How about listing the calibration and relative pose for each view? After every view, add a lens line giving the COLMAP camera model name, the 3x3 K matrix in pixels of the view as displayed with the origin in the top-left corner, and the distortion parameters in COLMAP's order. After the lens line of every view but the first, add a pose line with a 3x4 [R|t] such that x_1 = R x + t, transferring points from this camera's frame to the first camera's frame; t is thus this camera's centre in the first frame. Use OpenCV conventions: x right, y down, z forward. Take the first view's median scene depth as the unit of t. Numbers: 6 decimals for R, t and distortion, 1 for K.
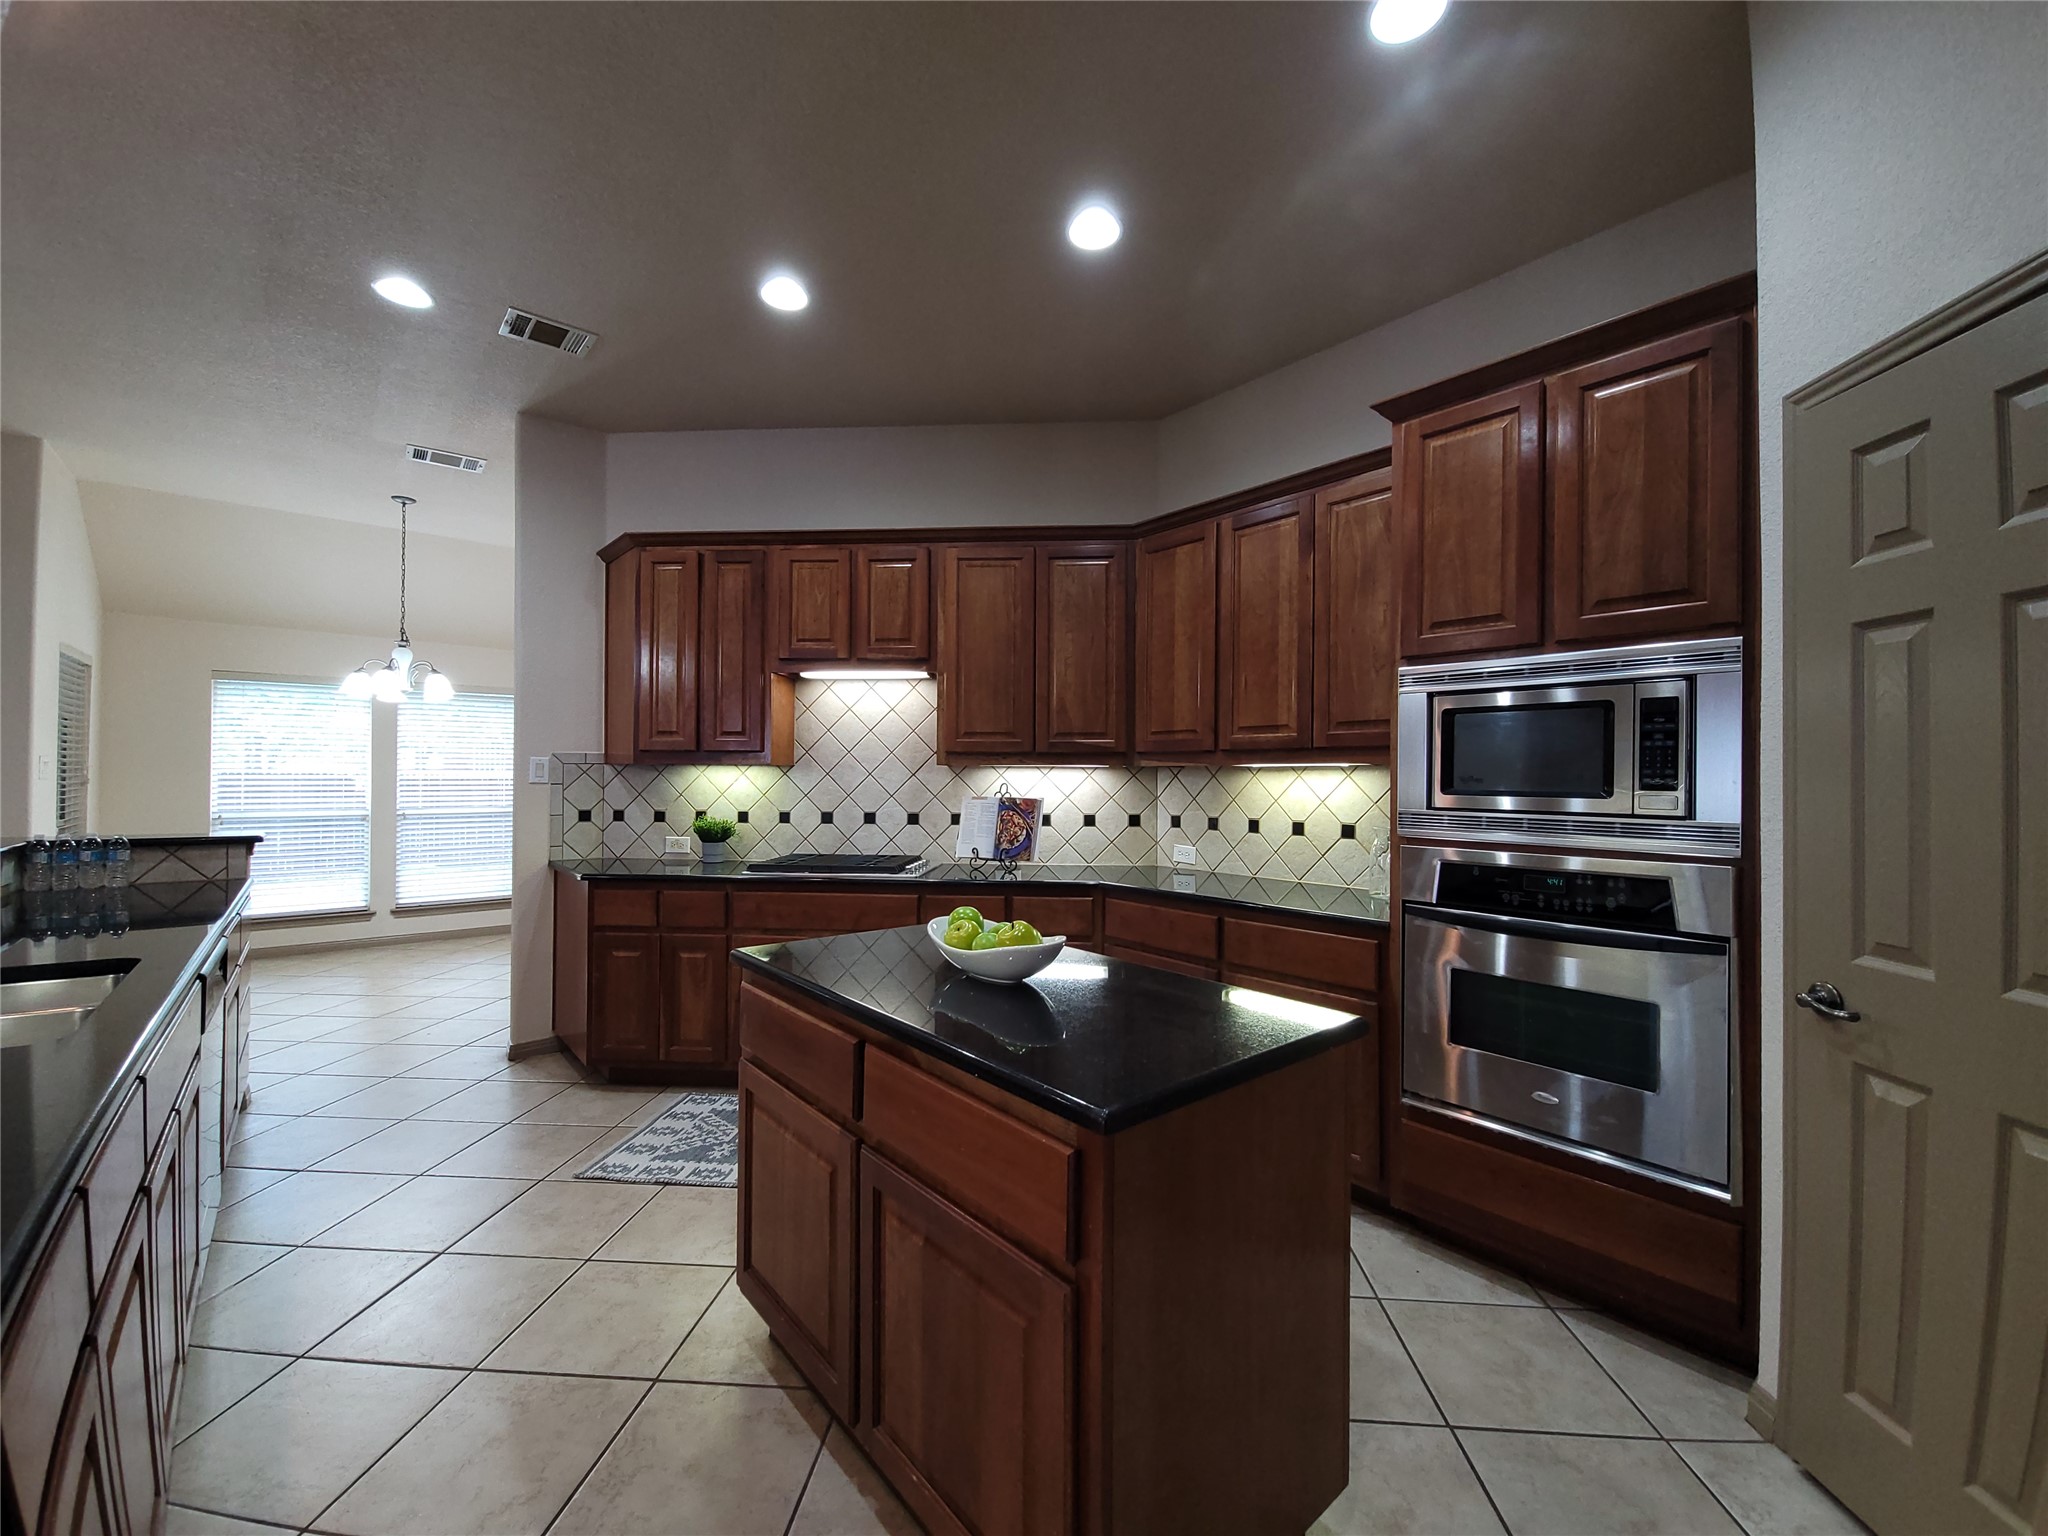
lens RADIAL K [[828.0, 0, 1032.5], [0, 828.0, 770.2], [0, 0, 1]] dist [0.008934, -0.007058]
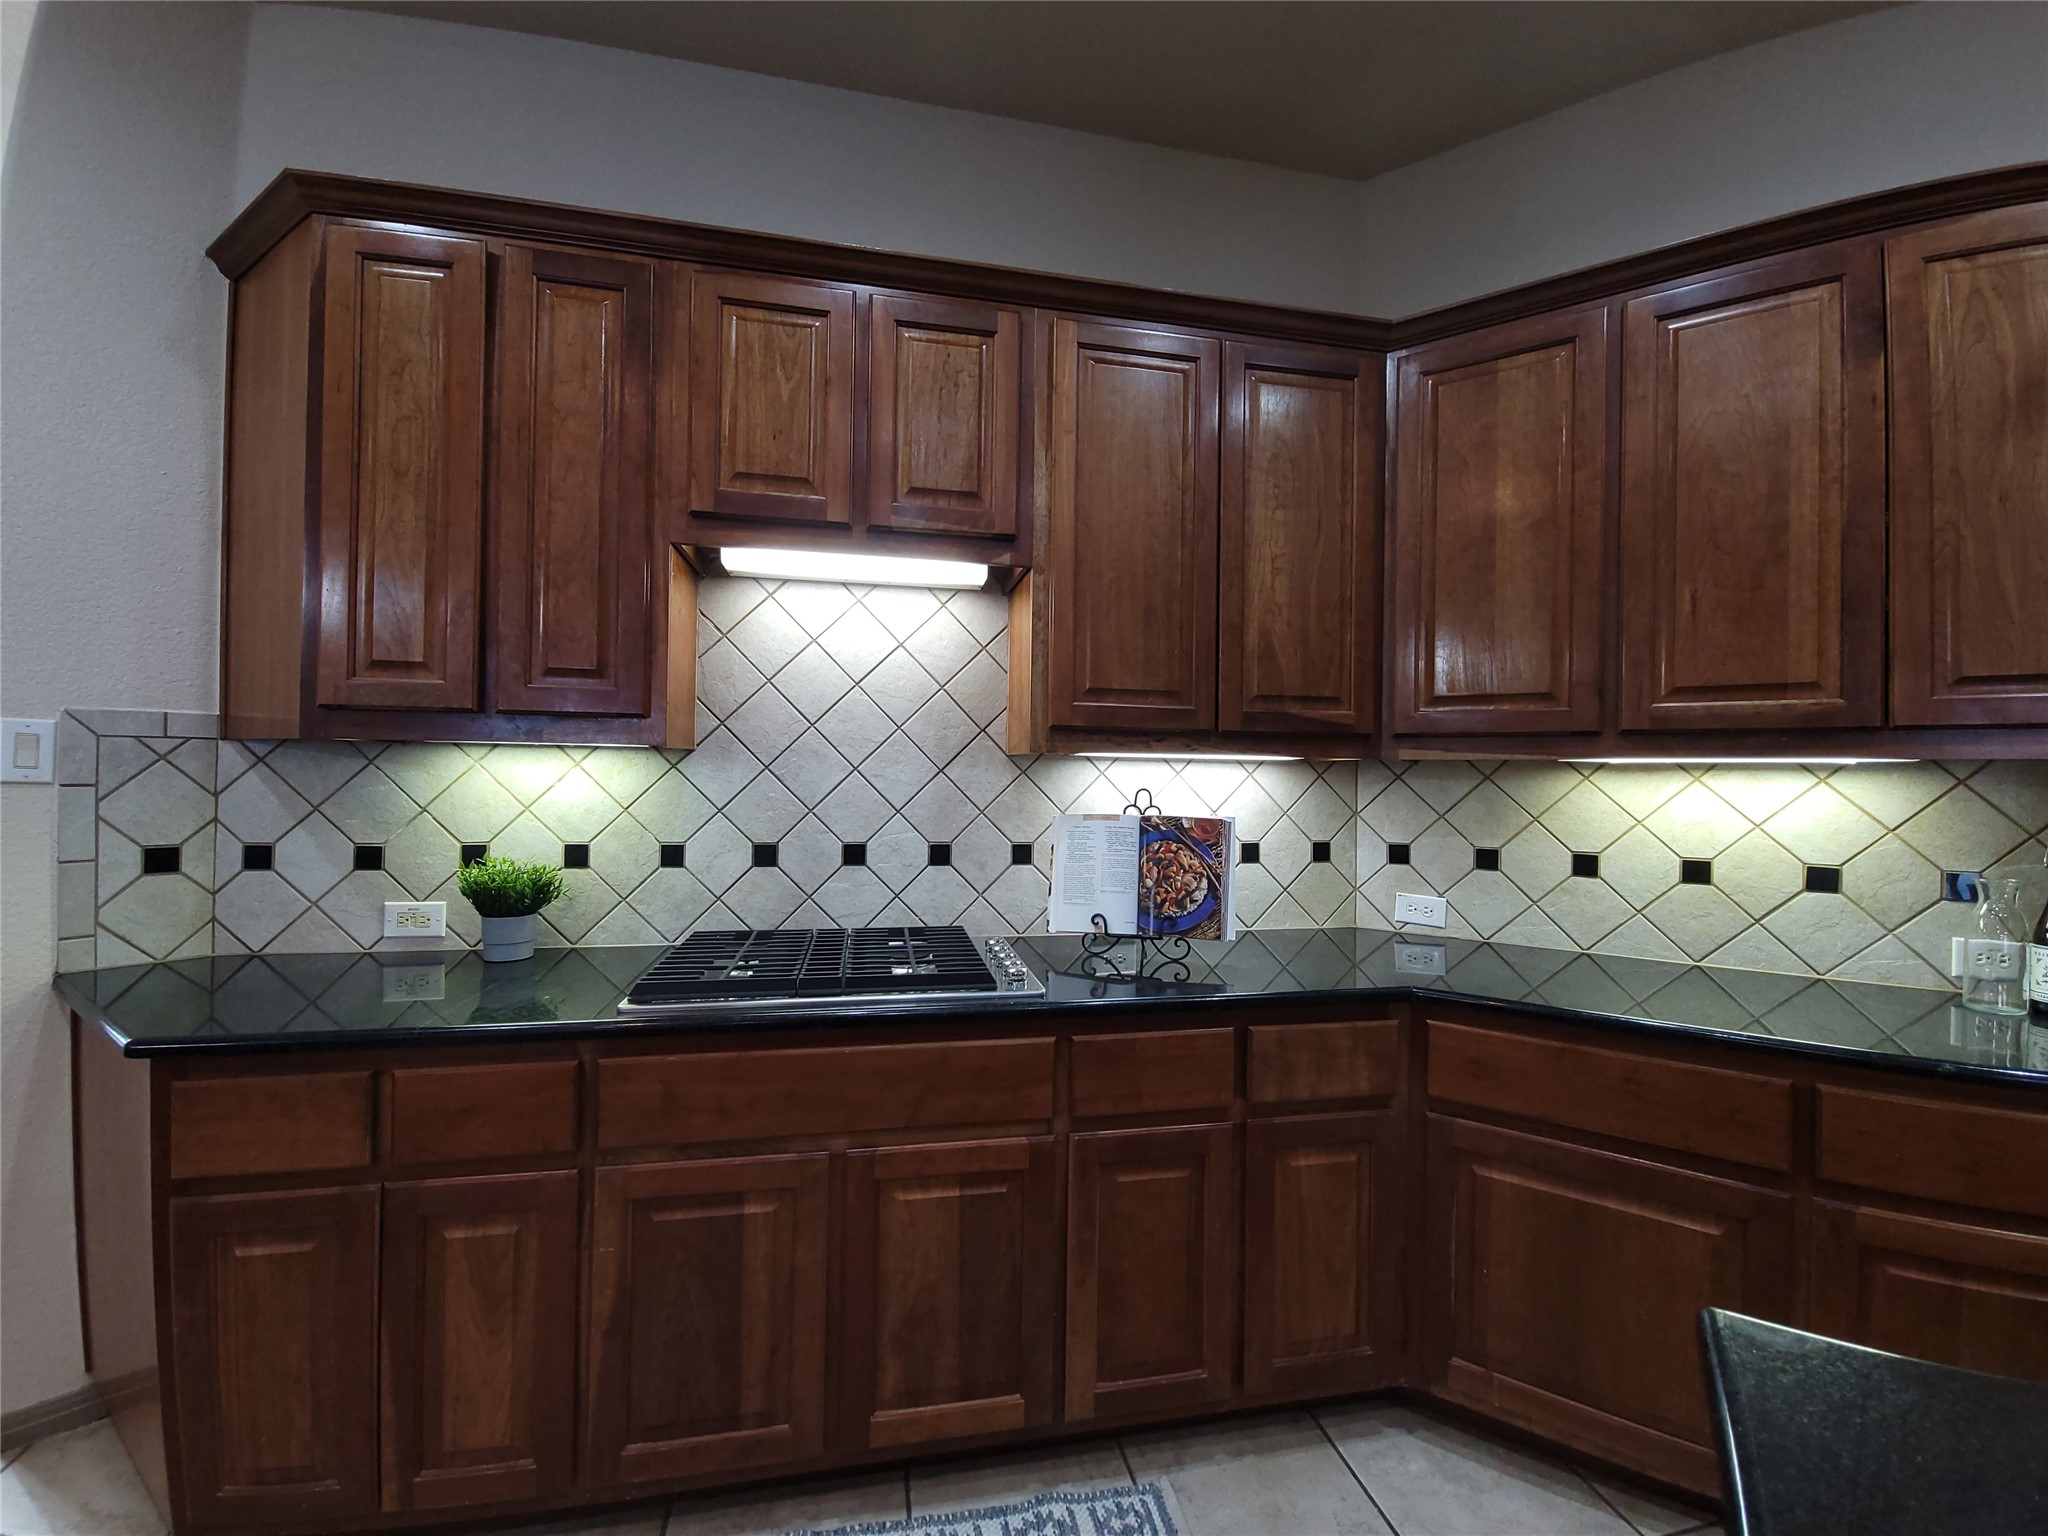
lens RADIAL K [[828.0, 0, 1032.5], [0, 828.0, 770.2], [0, 0, 1]] dist [0.008934, -0.007058]
pose [[0.961396, 0.009888, 0.274992, -0.252864], [-0.010971, 0.999937, 0.002402, 0.003460], [-0.274951, -0.005326, 0.961443, 0.519991]]
